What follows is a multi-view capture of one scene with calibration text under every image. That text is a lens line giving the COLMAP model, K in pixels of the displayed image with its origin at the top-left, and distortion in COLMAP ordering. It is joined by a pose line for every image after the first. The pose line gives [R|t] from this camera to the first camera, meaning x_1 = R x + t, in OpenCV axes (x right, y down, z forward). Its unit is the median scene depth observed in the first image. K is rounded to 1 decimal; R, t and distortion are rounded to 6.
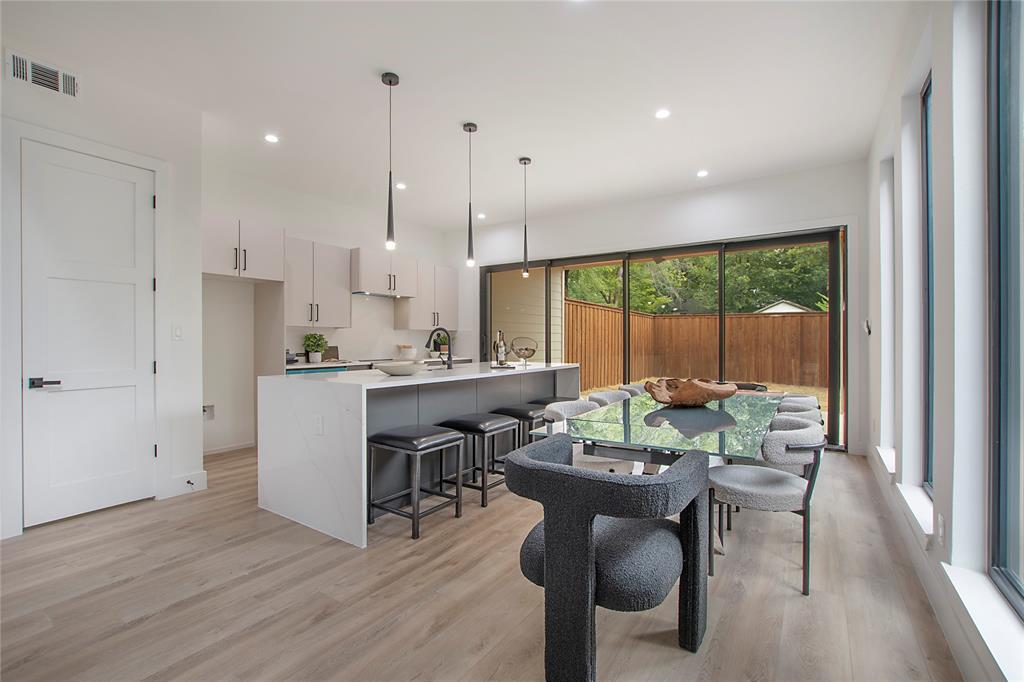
lens RADIAL K [[454.4, 0, 513.9], [0, 454.4, 343.1], [0, 0, 1]] dist [-0.023649, 0.000202]
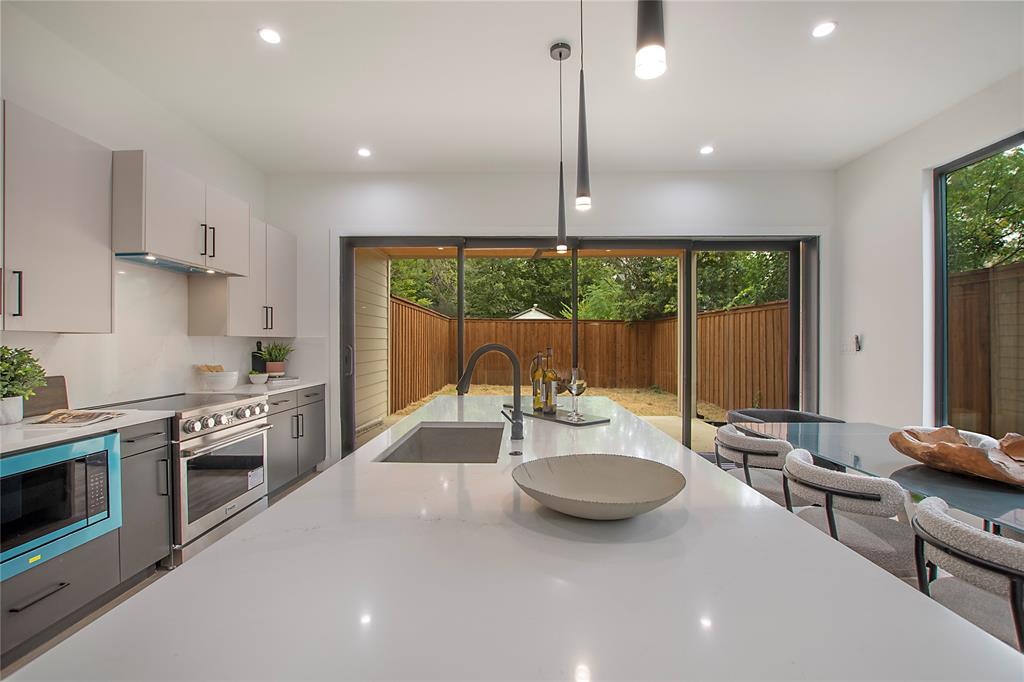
lens RADIAL K [[453.4, 0, 508.0], [0, 453.4, 345.4], [0, 0, 1]] dist [-0.024123, 0.000113]
pose [[0.843965, -0.001056, 0.536396, -0.280555], [-0.000391, 0.999997, 0.002583, -0.024438], [-0.536397, -0.002390, 0.843962, 0.456619]]
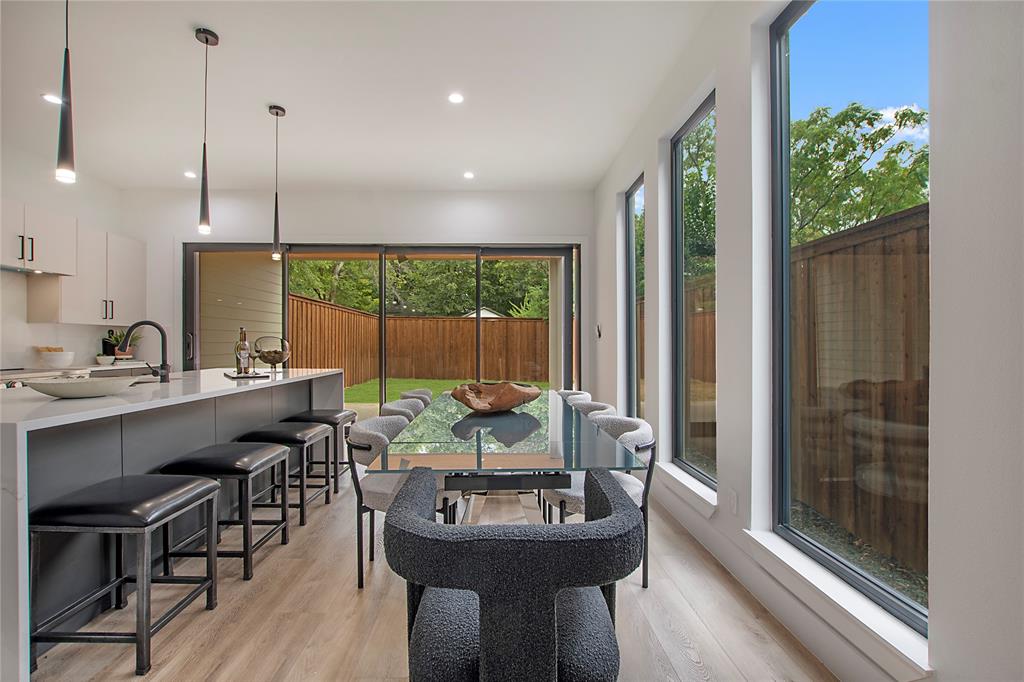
lens RADIAL K [[450.1, 0, 507.8], [0, 450.1, 345.2], [0, 0, 1]] dist [-0.038303, 0.007805]
pose [[0.817926, 0.000587, 0.575323, -0.073165], [-0.001900, 0.999997, 0.001681, -0.000147], [-0.575320, -0.002468, 0.817925, 0.122520]]
